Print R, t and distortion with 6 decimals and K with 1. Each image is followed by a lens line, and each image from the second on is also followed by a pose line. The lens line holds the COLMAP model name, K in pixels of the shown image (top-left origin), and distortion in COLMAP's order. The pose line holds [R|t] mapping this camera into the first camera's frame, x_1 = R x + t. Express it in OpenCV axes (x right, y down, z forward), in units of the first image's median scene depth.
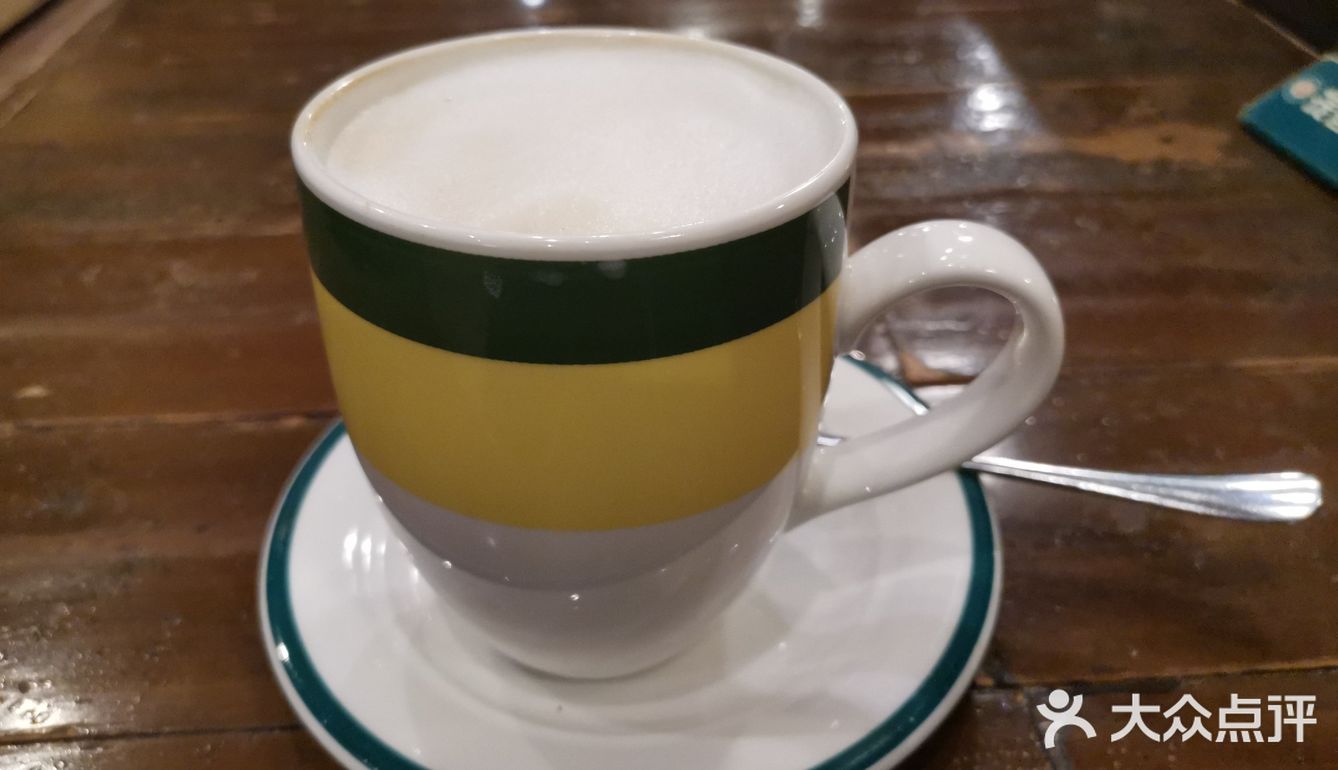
lens RADIAL K [[1022.9, 0, 673.8], [0, 1022.9, 386.3], [0, 0, 1]] dist [0.044964, -0.040719]
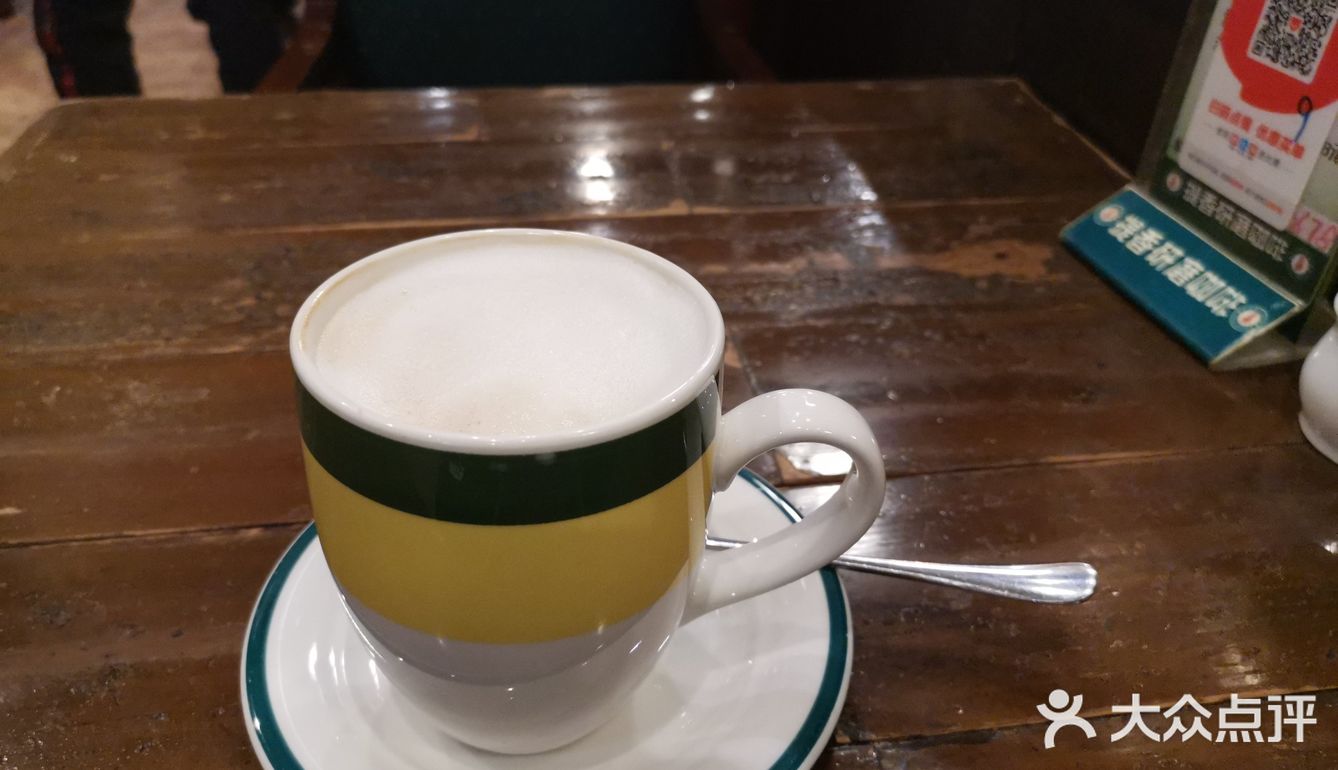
lens RADIAL K [[1013.1, 0, 669.0], [0, 1013.1, 385.0], [0, 0, 1]] dist [0.036760, -0.004132]
pose [[0.996118, -0.016383, 0.086490, -0.005562], [0.020435, 0.998724, -0.046179, -0.078231], [-0.085623, 0.047767, 0.995182, -0.200440]]
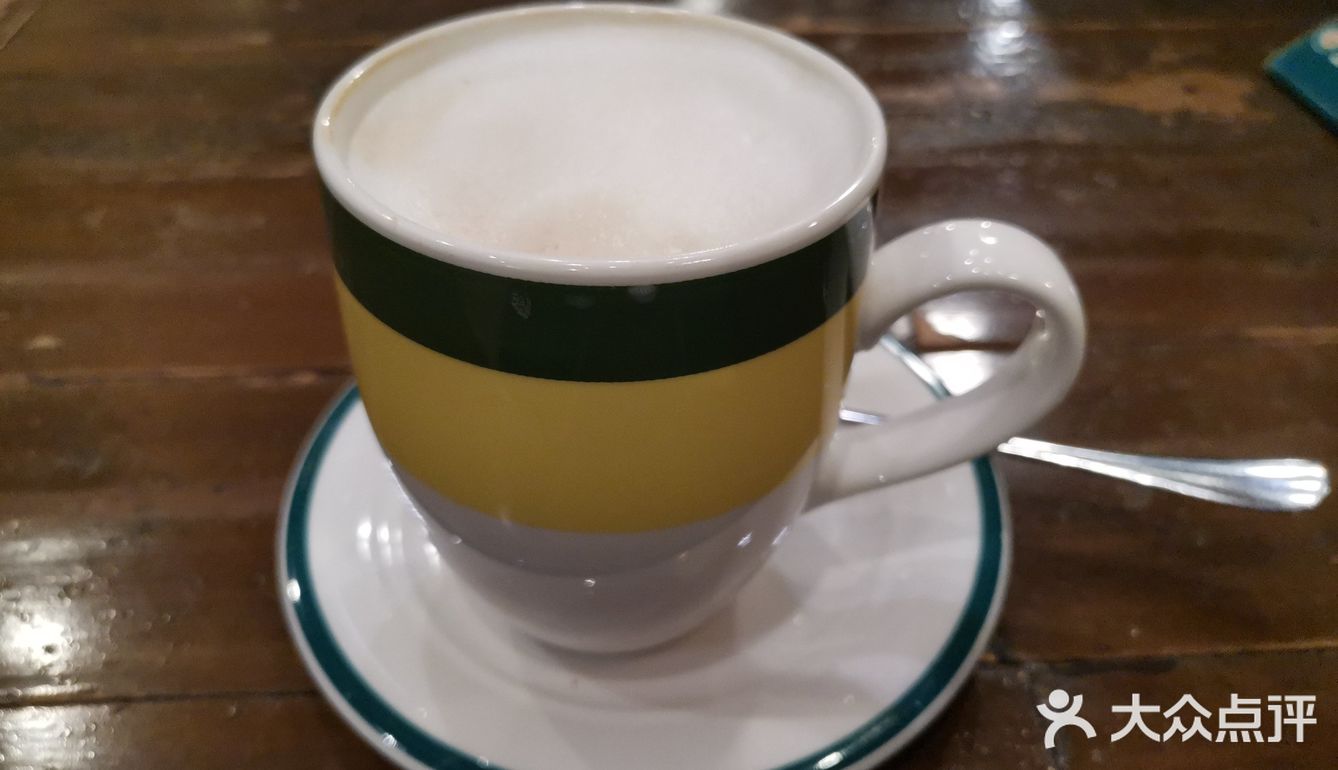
lens RADIAL K [[1022.9, 0, 673.8], [0, 1022.9, 386.3], [0, 0, 1]] dist [0.044964, -0.040719]
pose [[0.999854, 0.016845, 0.002896, -0.016129], [-0.017033, 0.996110, 0.086452, -0.058863], [-0.001428, -0.086489, 0.996252, 0.001439]]
